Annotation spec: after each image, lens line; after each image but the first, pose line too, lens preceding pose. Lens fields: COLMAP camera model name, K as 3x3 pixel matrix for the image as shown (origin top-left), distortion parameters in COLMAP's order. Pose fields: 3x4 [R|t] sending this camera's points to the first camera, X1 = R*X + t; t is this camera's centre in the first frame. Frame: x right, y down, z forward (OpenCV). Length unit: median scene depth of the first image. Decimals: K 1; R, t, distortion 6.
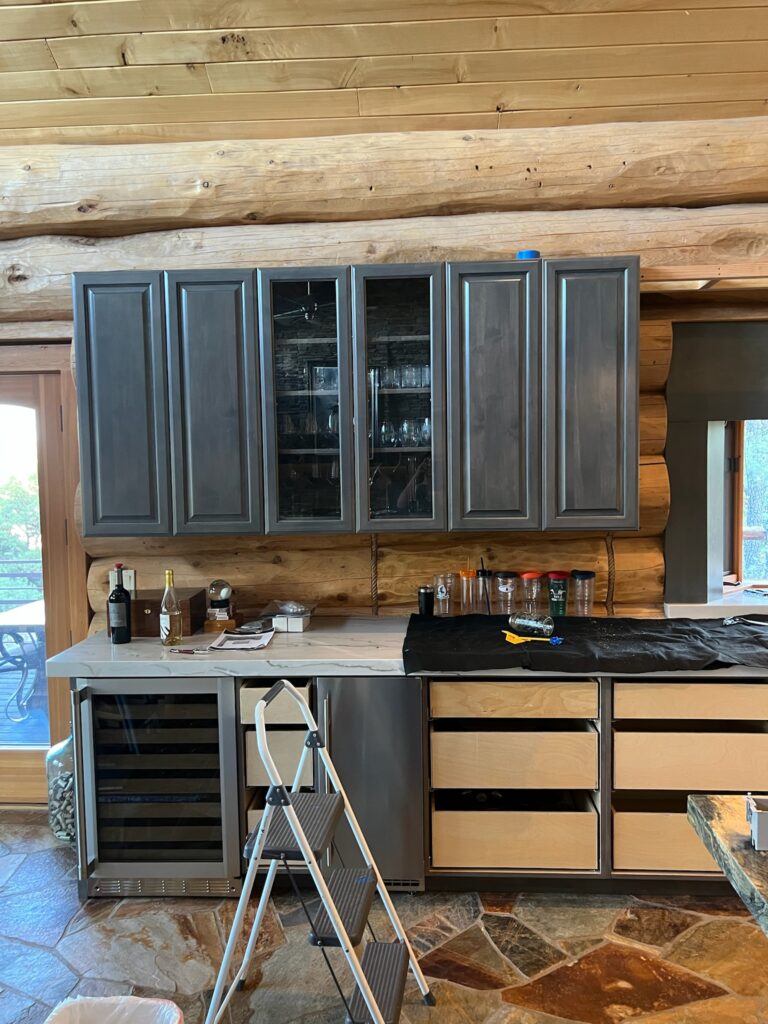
lens RADIAL K [[765.1, 0, 384.0], [0, 765.1, 512.0], [0, 0, 1]] dist [0.001227, 0.000004]
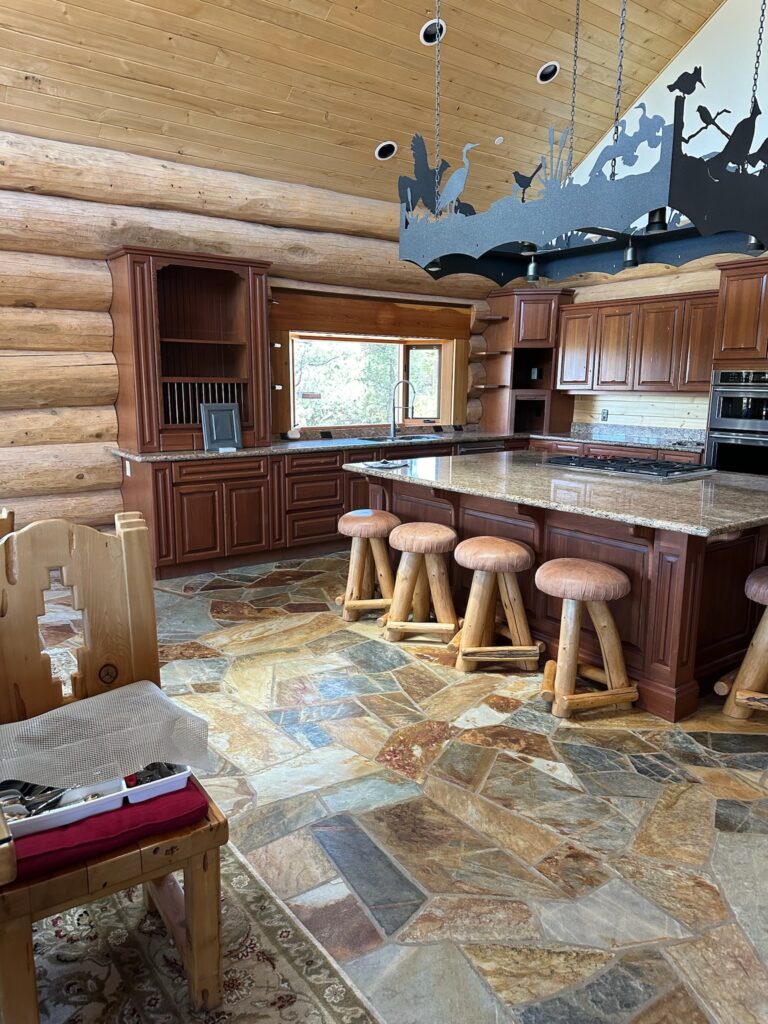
lens RADIAL K [[729.9, 0, 363.5], [0, 729.9, 515.7], [0, 0, 1]] dist [0.064460, -0.081629]
pose [[0.780367, -0.094731, 0.618104, -0.665637], [0.031644, 0.993174, 0.112264, 0.135727], [-0.624520, -0.068048, 0.778039, -0.671335]]
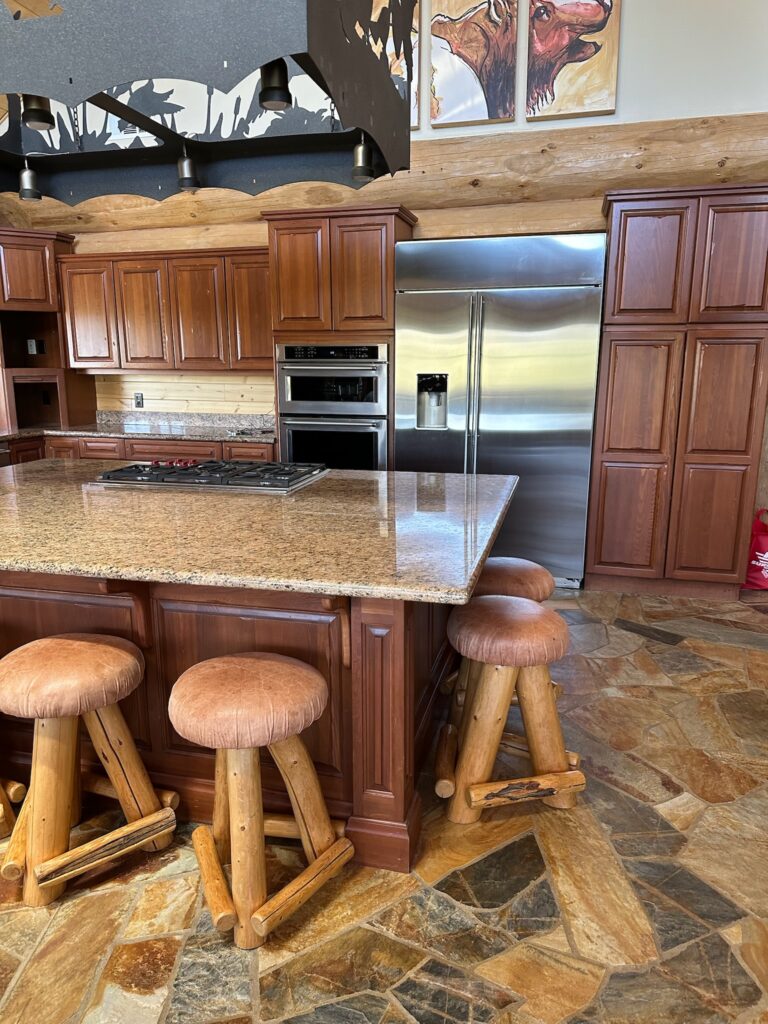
lens RADIAL K [[725.2, 0, 384.0], [0, 725.2, 512.0], [0, 0, 1]] dist [0.060221, -0.077540]
pose [[0.193102, -0.187055, 0.963183, -0.311589], [0.076902, 0.981525, 0.175200, 0.107298], [-0.978160, 0.040240, 0.203919, -0.290703]]
